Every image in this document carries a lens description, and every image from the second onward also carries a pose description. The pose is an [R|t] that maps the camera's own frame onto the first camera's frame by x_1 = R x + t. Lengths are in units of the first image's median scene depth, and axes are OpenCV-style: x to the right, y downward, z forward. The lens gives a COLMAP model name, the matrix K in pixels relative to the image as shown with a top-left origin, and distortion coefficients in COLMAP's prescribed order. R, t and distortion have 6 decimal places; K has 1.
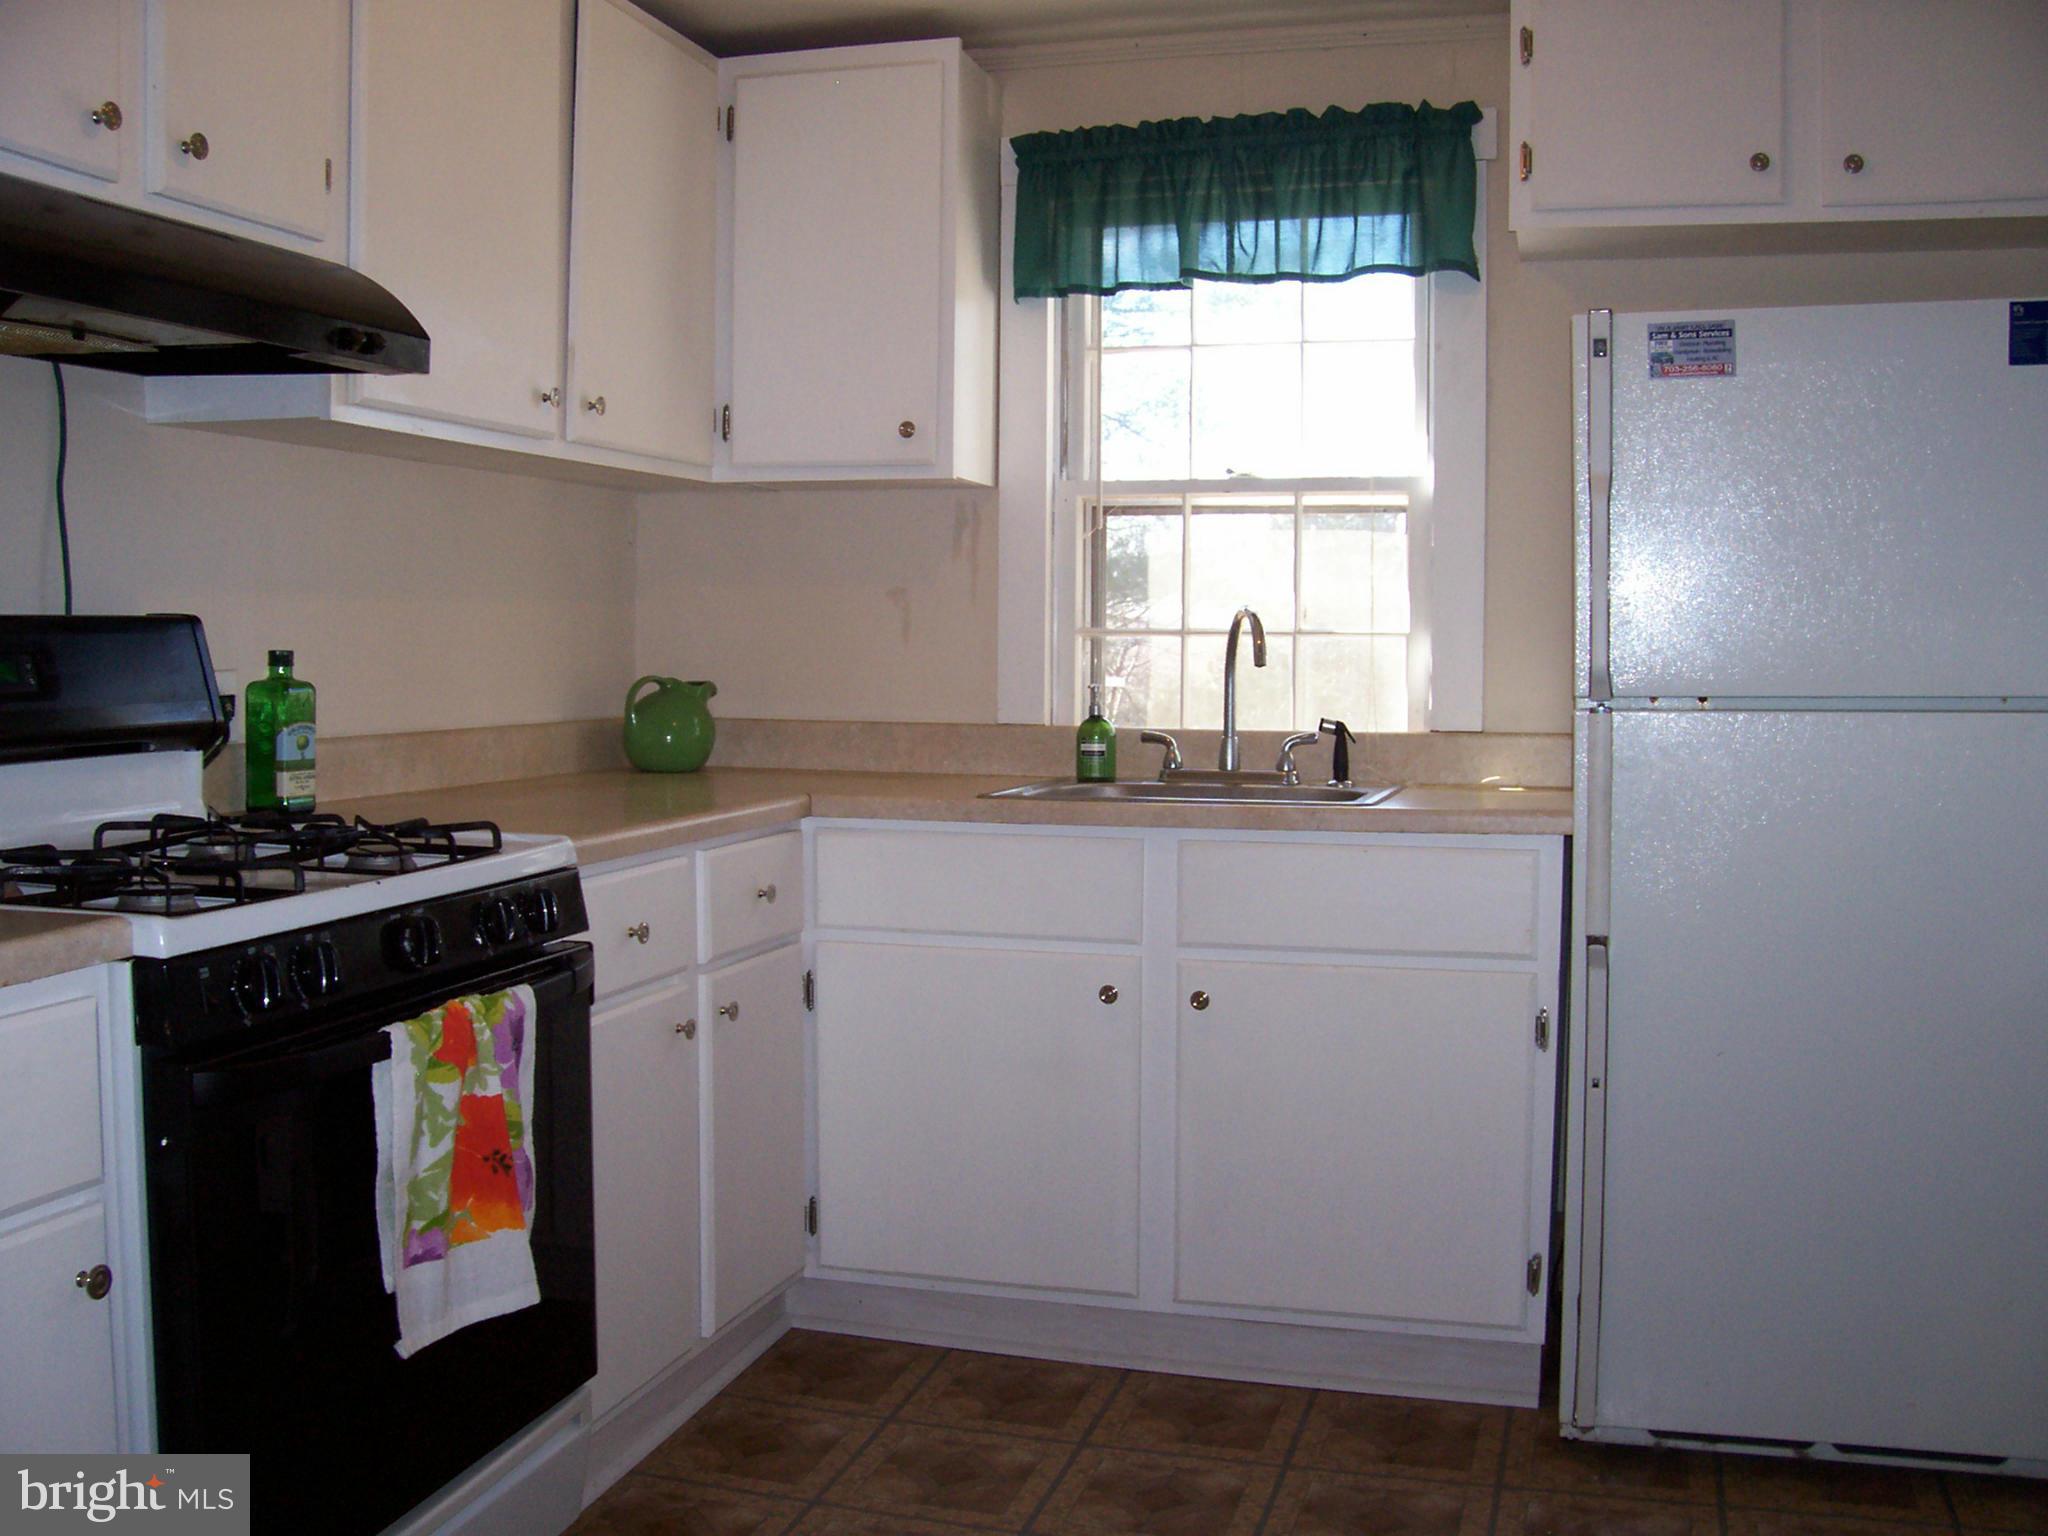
lens RADIAL K [[2031.5, 0, 1024.0], [0, 2031.5, 768.0], [0, 0, 1]] dist [-0.188188, 0.187824]
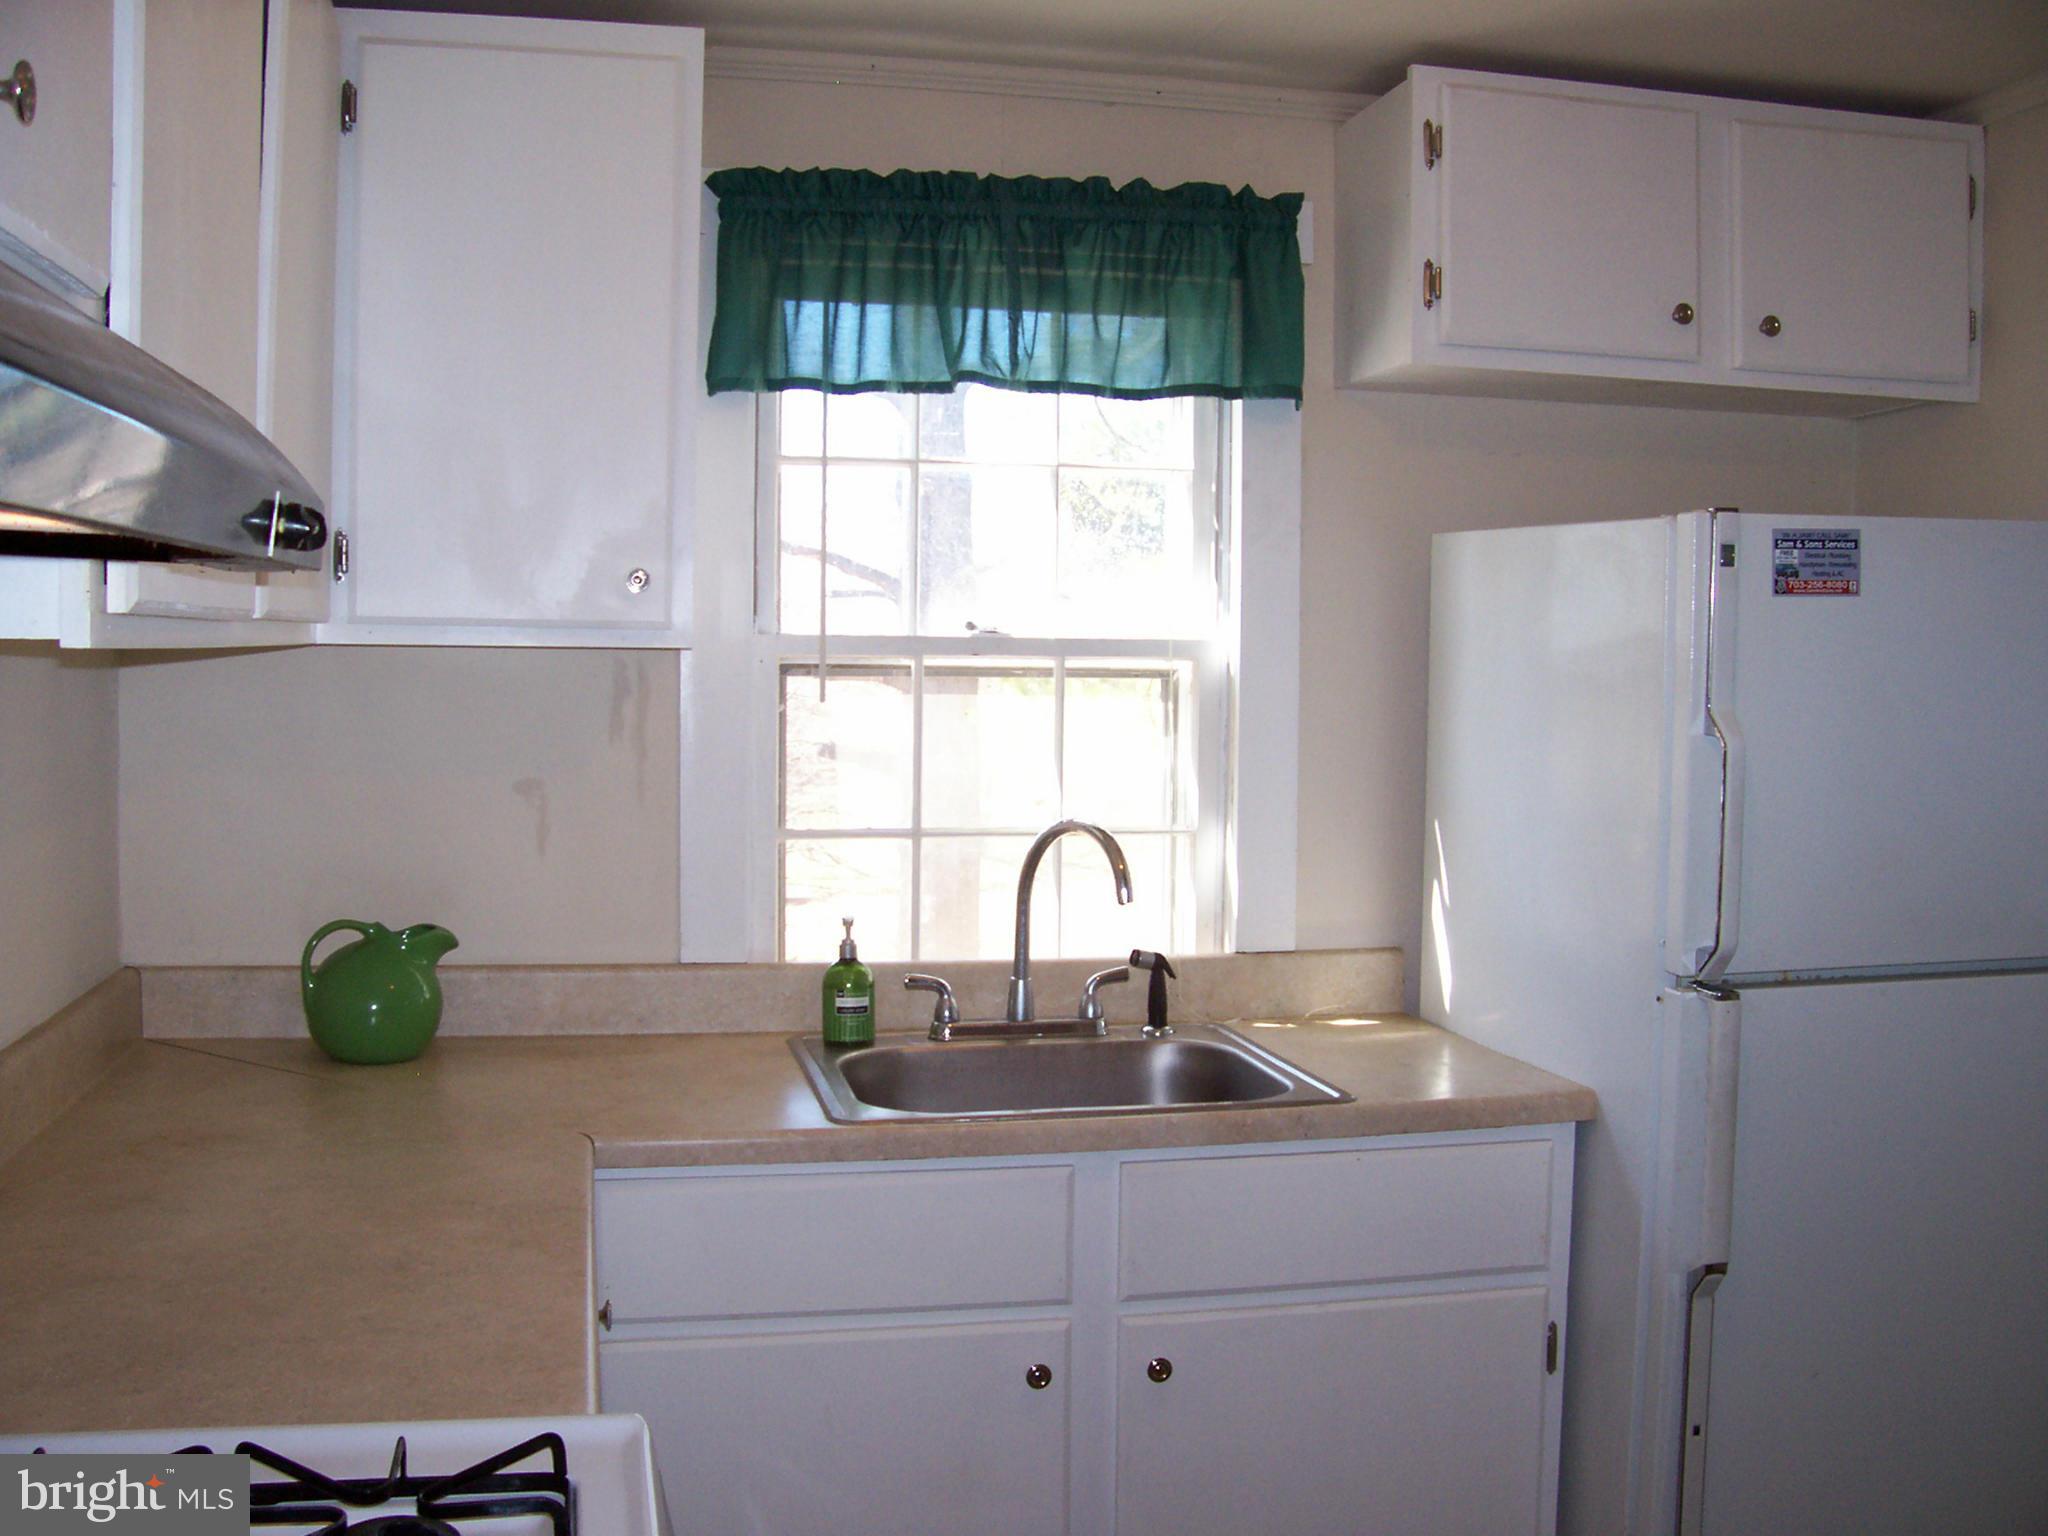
lens RADIAL K [[2031.5, 0, 1024.0], [0, 2031.5, 768.0], [0, 0, 1]] dist [-0.188188, 0.187824]
pose [[0.880765, -0.022296, 0.473028, -0.307897], [0.021738, 0.999742, 0.006646, -0.117428], [-0.473054, 0.004430, 0.881022, 0.360332]]
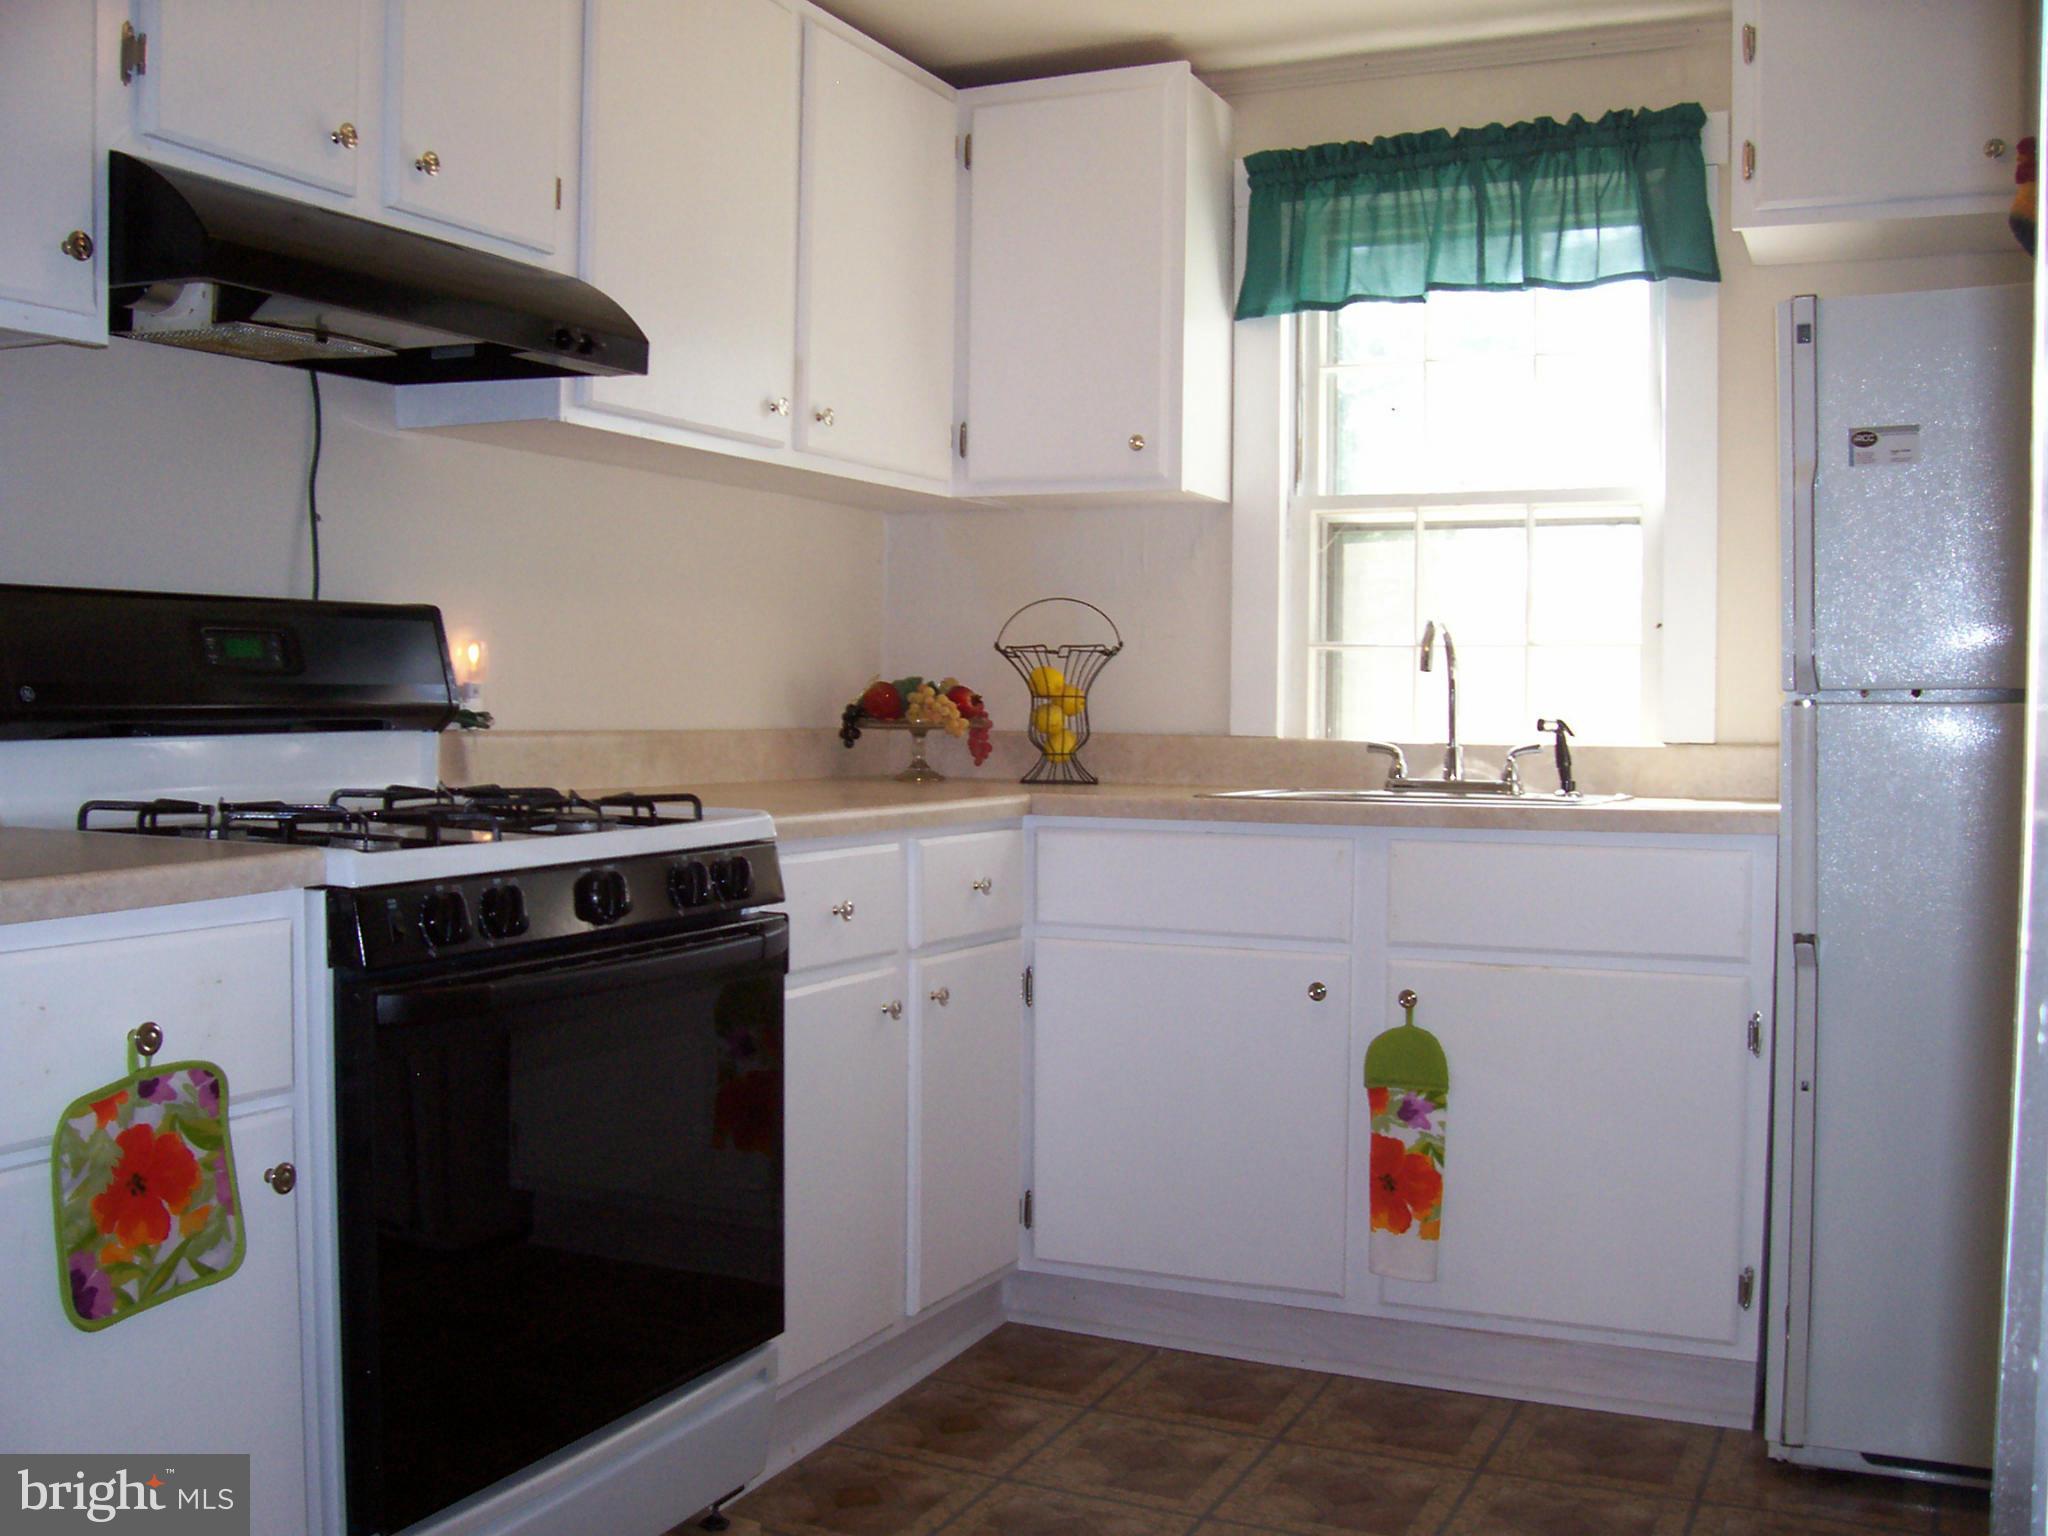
lens RADIAL K [[2031.5, 0, 1024.0], [0, 2031.5, 768.0], [0, 0, 1]] dist [-0.188188, 0.187824]
pose [[0.987154, 0.007893, -0.159579, 0.057589], [-0.013100, 0.999415, -0.031600, 0.034080], [0.159236, 0.033285, 0.986679, -0.014676]]
